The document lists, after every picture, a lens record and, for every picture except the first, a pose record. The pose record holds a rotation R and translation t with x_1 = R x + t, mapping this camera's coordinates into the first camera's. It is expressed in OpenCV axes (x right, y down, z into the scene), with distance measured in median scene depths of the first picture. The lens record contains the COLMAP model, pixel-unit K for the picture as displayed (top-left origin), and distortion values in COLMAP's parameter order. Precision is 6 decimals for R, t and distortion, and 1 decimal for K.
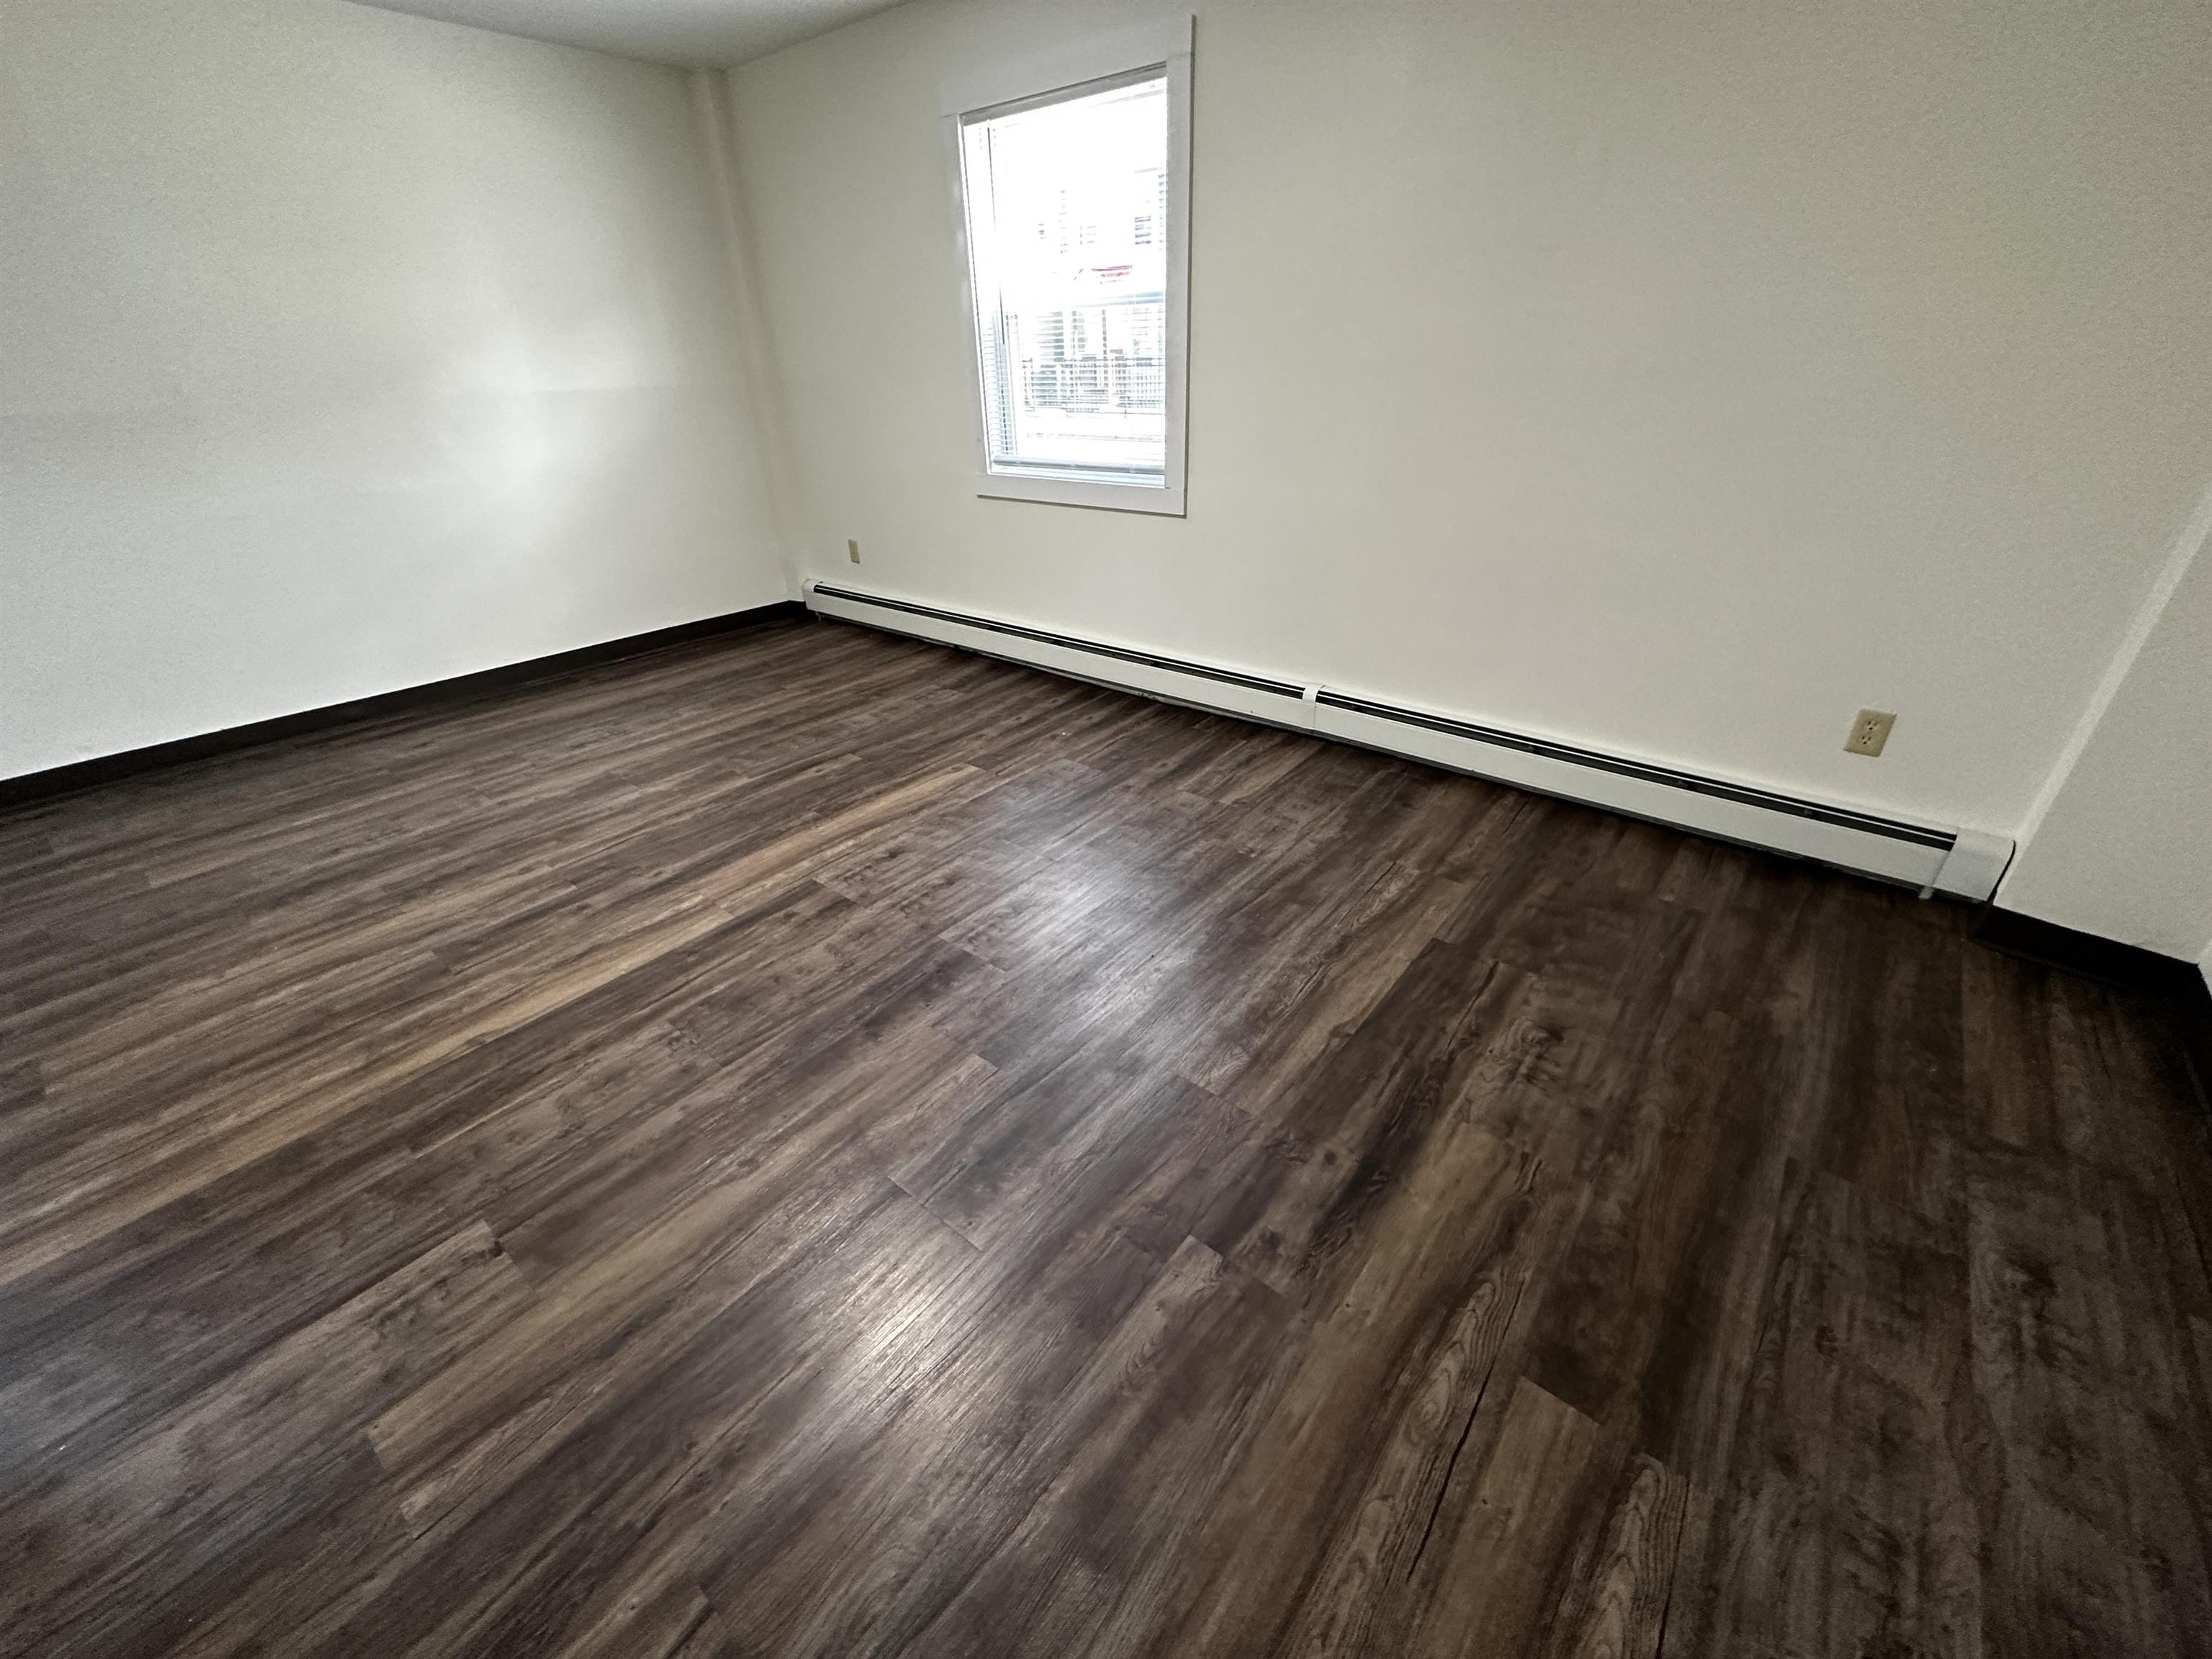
lens RADIAL K [[883.6, 0, 1106.8], [0, 883.6, 831.8], [0, 0, 1]] dist [-0.003023, 0.000863]
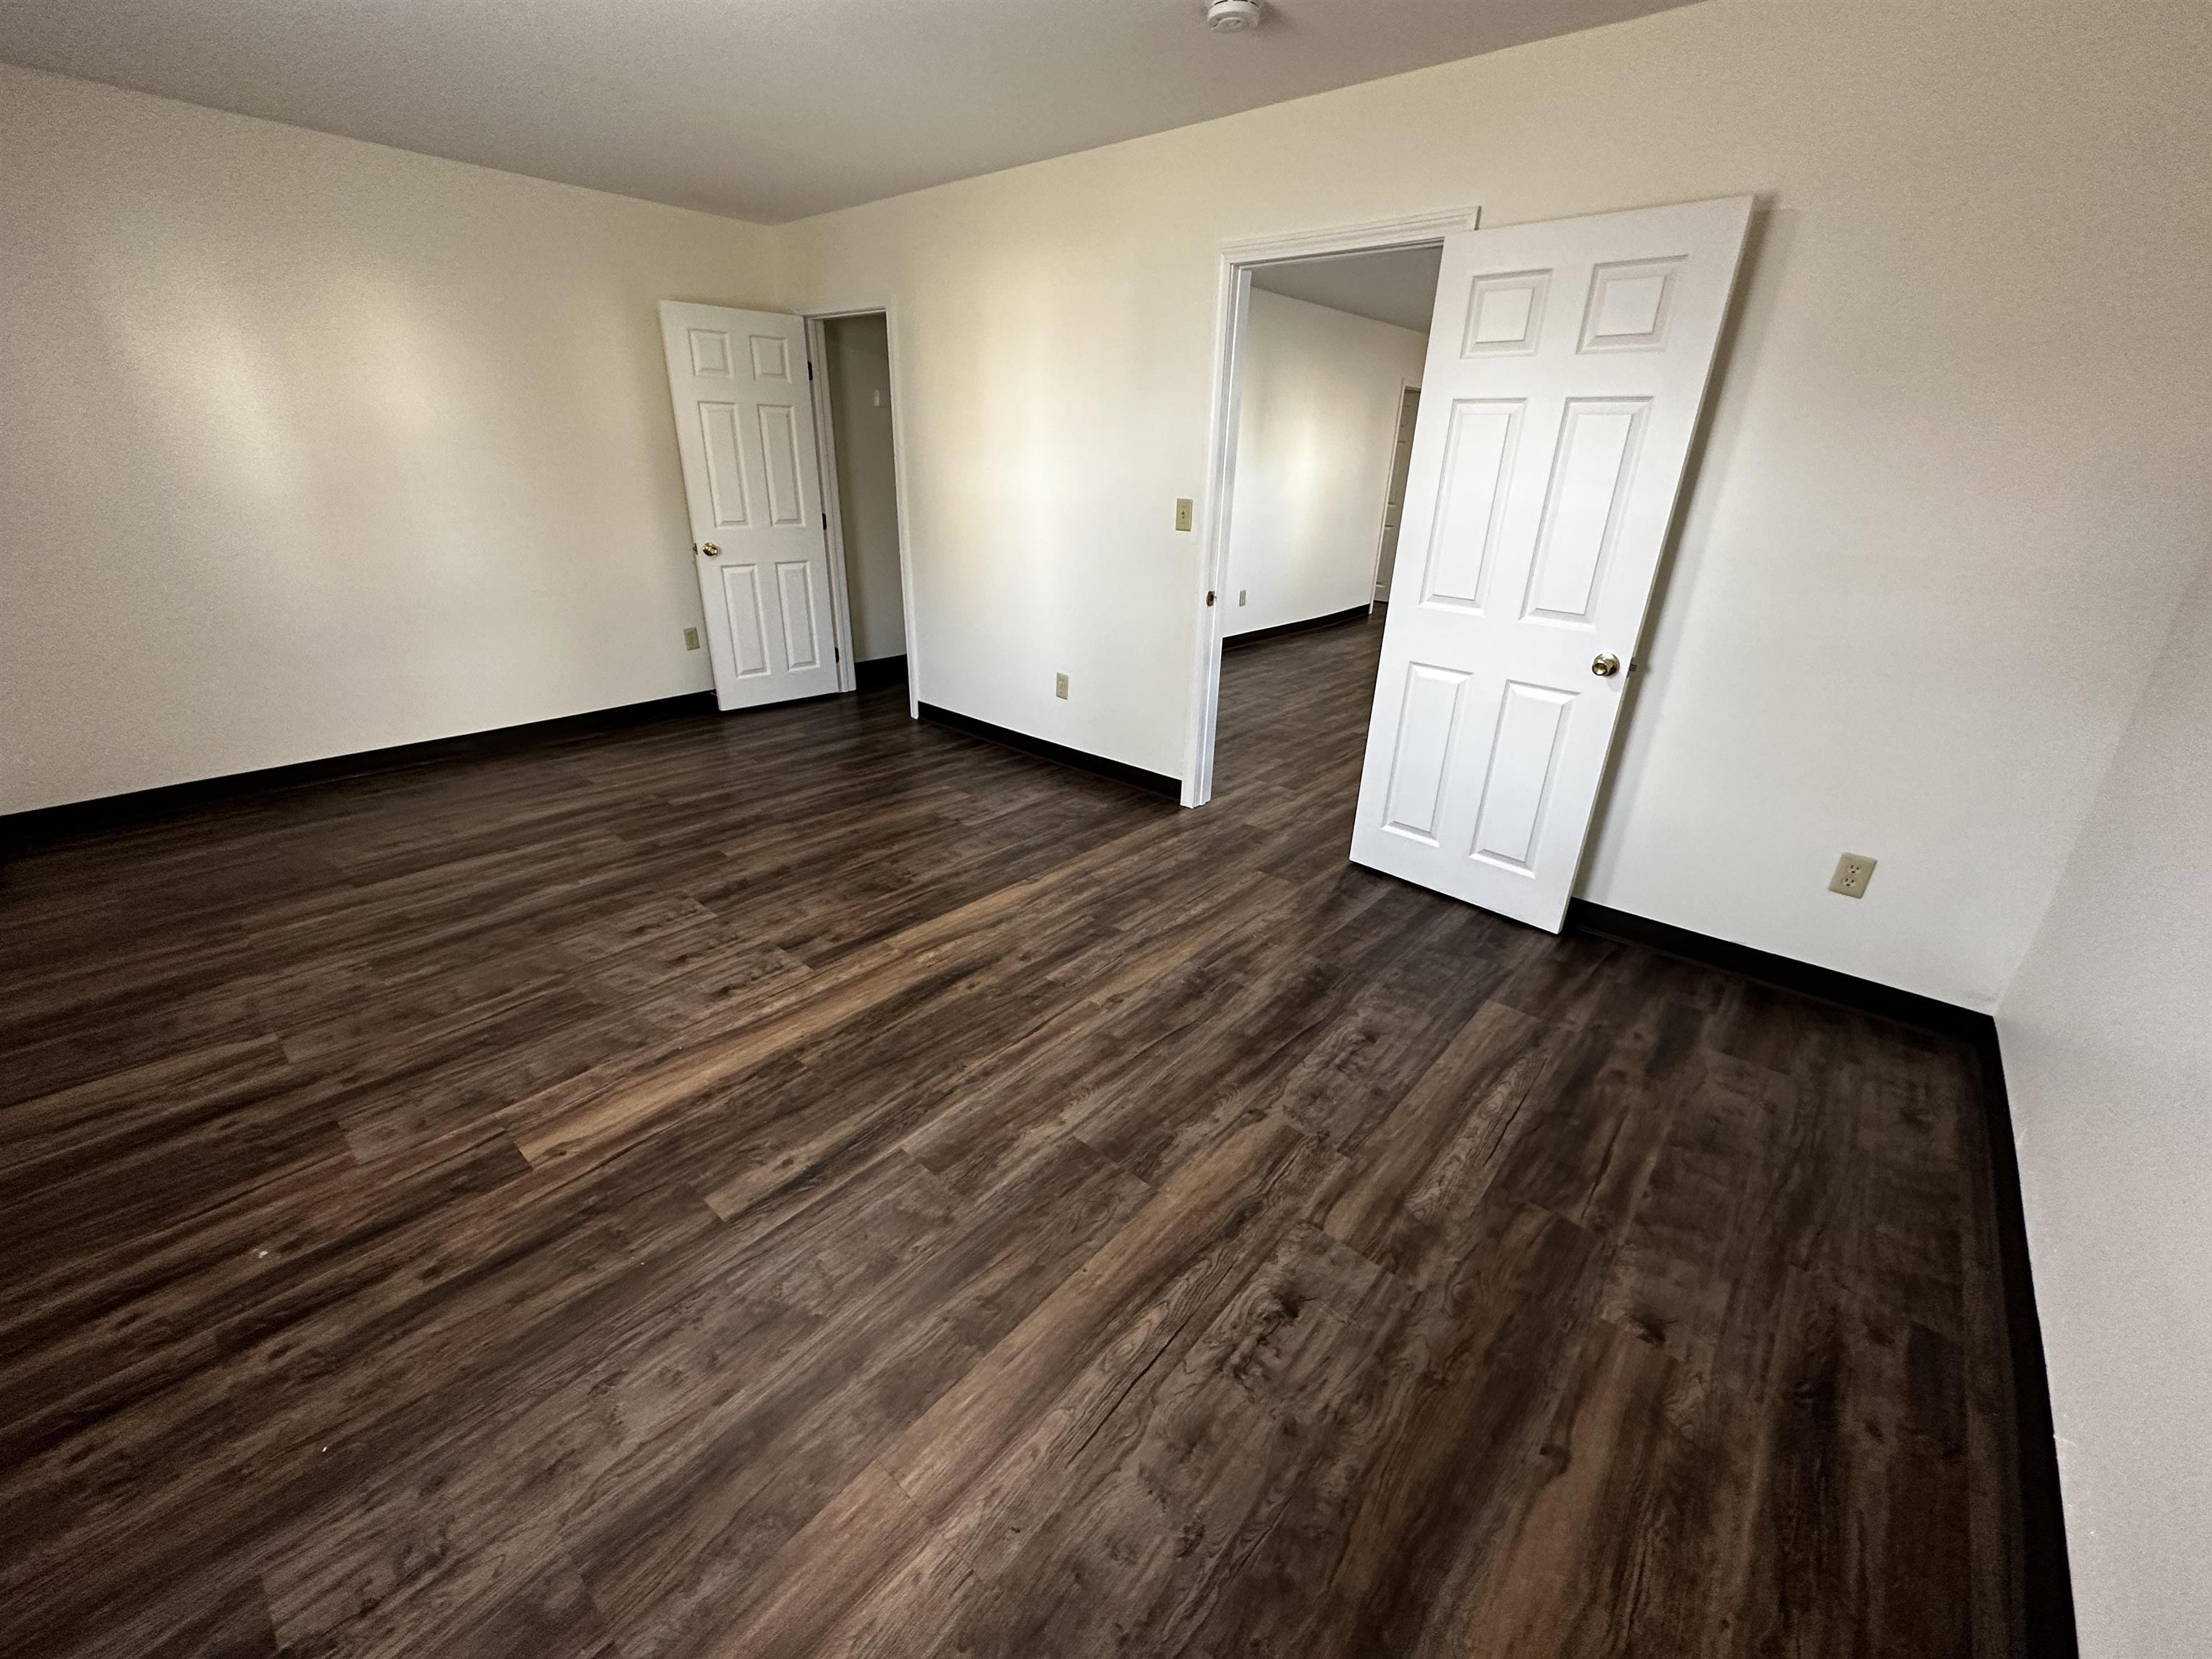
lens RADIAL K [[883.6, 0, 1106.8], [0, 883.6, 831.8], [0, 0, 1]] dist [-0.003023, 0.000863]
pose [[-0.999533, -0.012241, 0.027998, -0.771723], [0.014606, 0.613431, 0.789613, -0.930449], [-0.026841, 0.789653, -0.612966, 1.646769]]
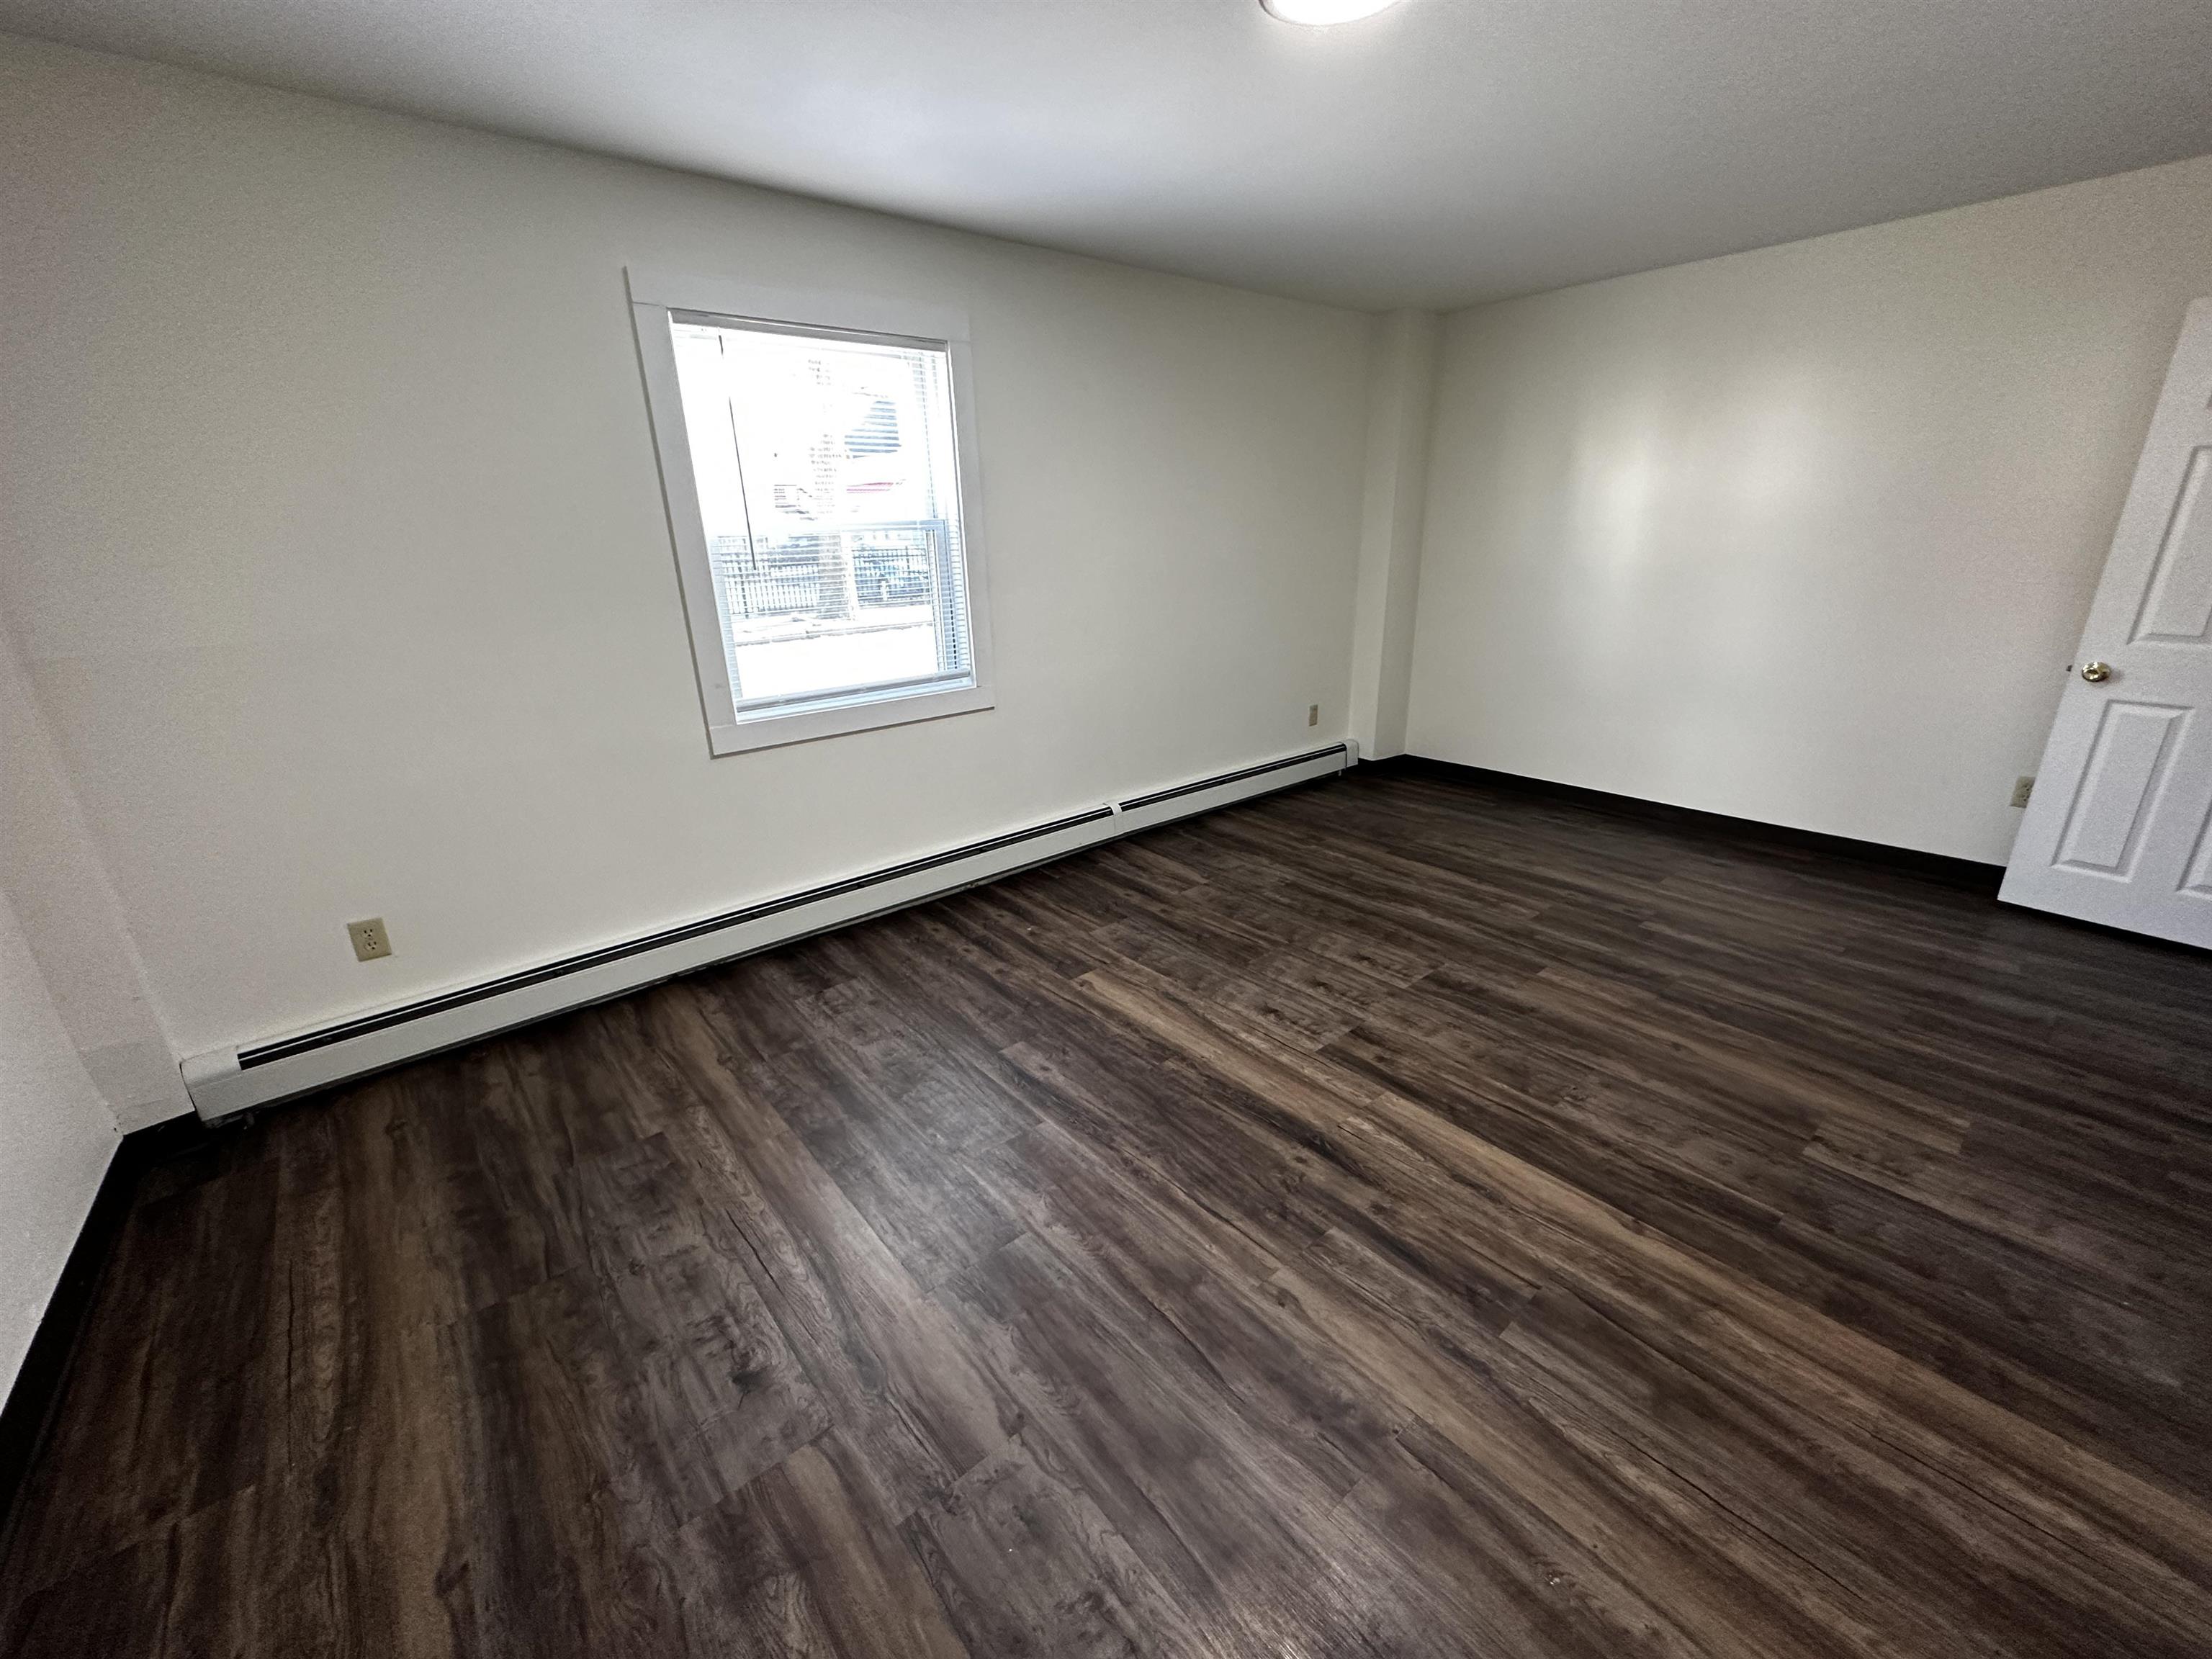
lens RADIAL K [[883.6, 0, 1106.8], [0, 883.6, 831.8], [0, 0, 1]] dist [-0.003023, 0.000863]
pose [[0.184638, -0.299760, 0.935977, -1.369855], [0.493086, 0.852071, 0.175618, -0.498126], [-0.850162, 0.429091, 0.305133, 0.873448]]
